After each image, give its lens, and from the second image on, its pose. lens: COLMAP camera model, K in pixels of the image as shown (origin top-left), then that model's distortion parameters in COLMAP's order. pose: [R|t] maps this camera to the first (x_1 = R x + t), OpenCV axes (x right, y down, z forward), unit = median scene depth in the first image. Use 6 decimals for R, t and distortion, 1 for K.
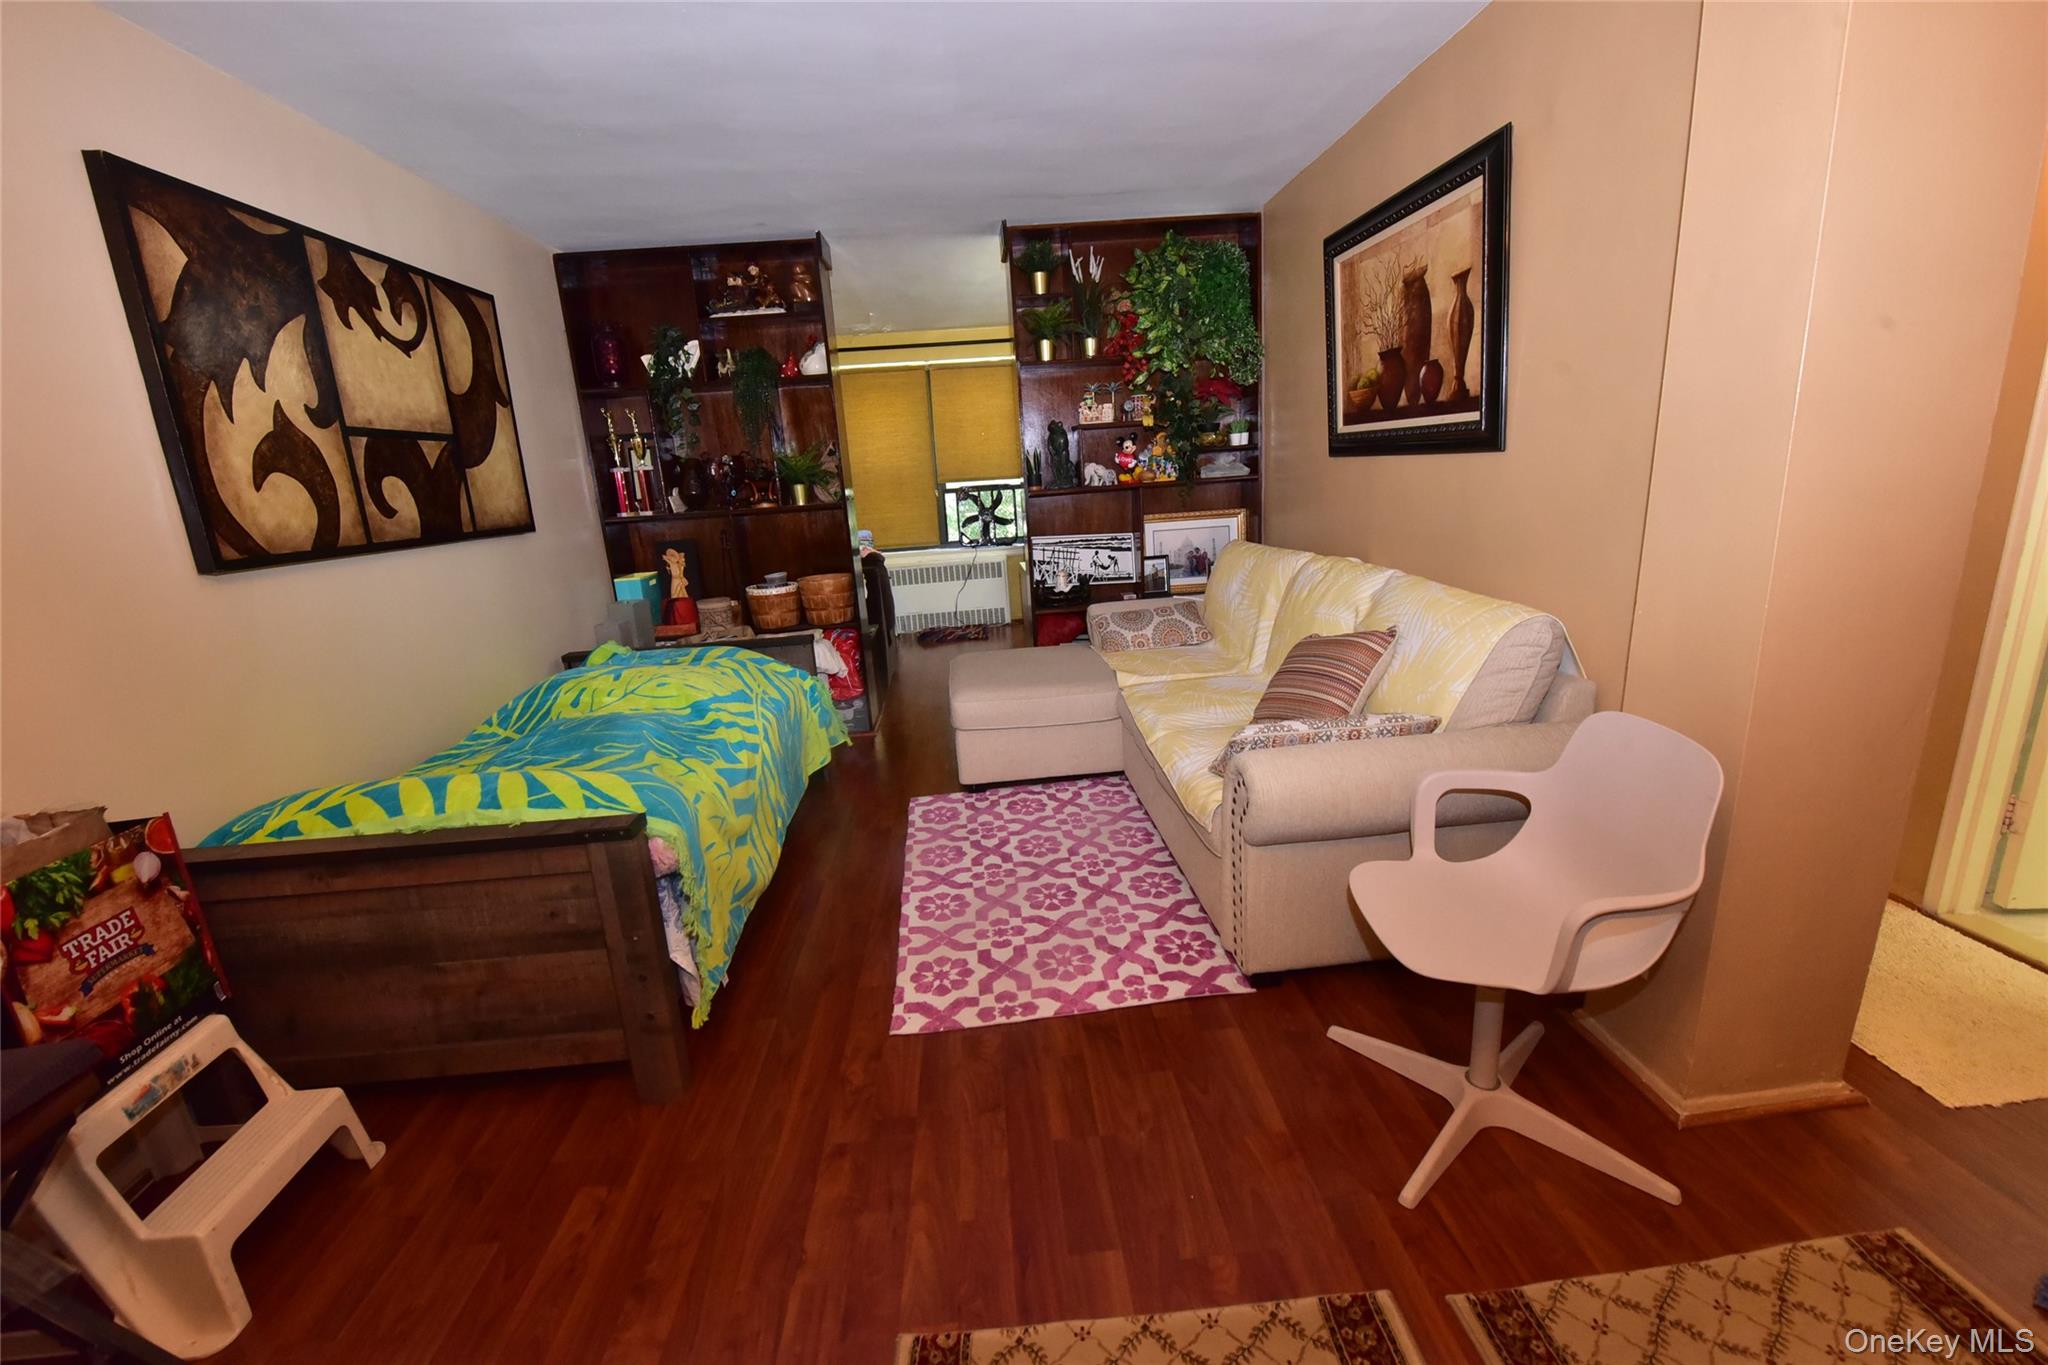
lens RADIAL K [[841.8, 0, 1024.0], [0, 841.8, 682.5], [0, 0, 1]] dist [0.001158, -0.000048]
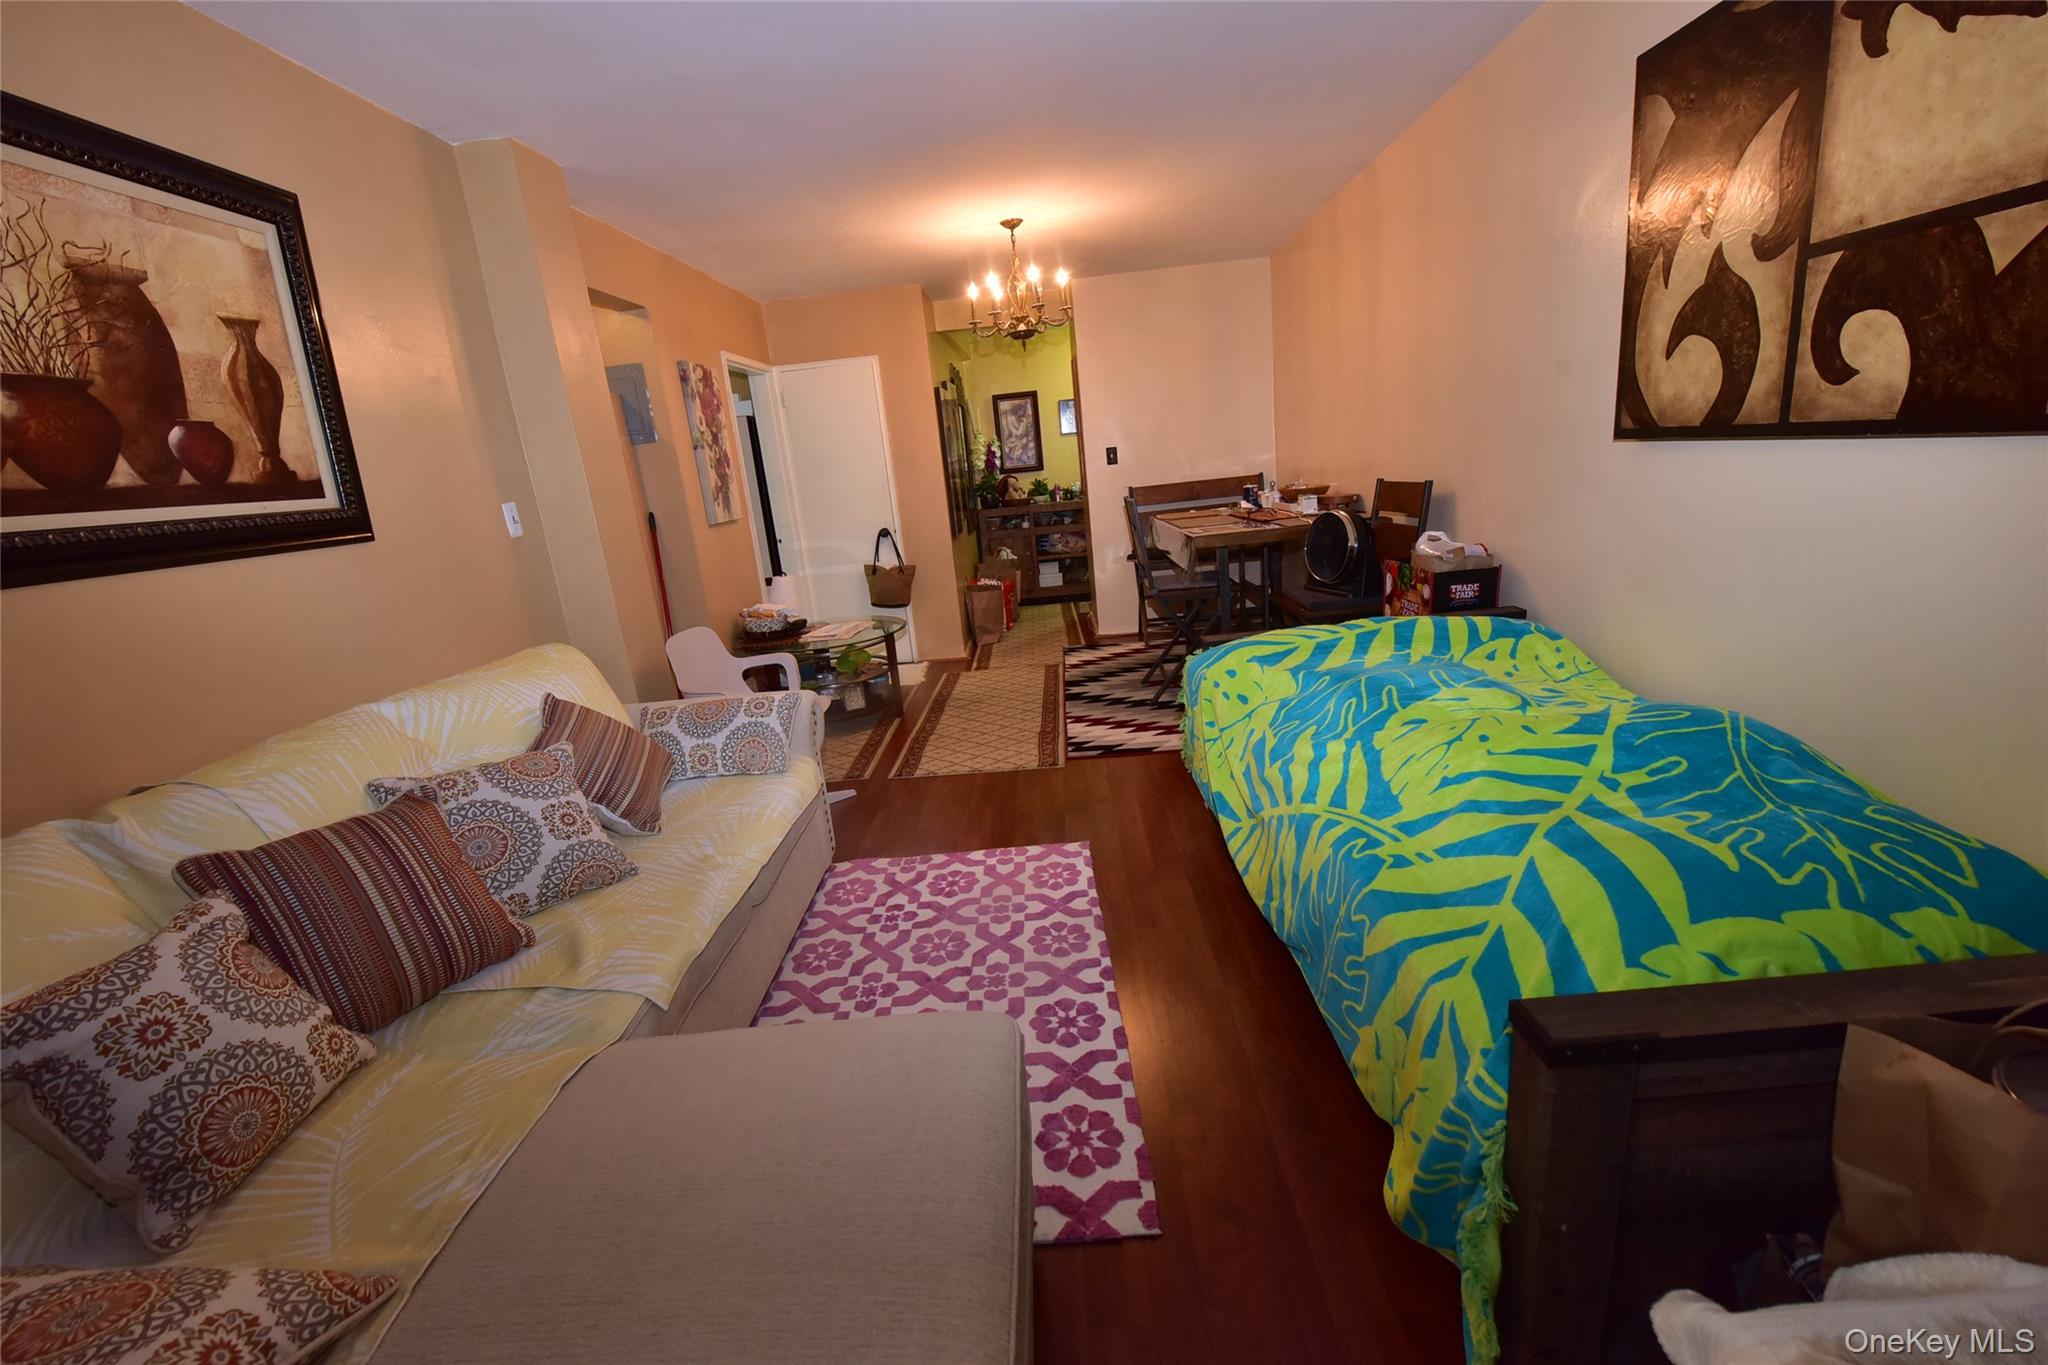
lens RADIAL K [[841.8, 0, 1024.0], [0, 841.8, 682.5], [0, 0, 1]] dist [0.001158, -0.000048]
pose [[-0.983641, 0.139761, 0.113657, -0.210594], [0.177754, 0.855422, 0.486474, -0.437959], [-0.029235, 0.498718, -0.866271, 1.752650]]
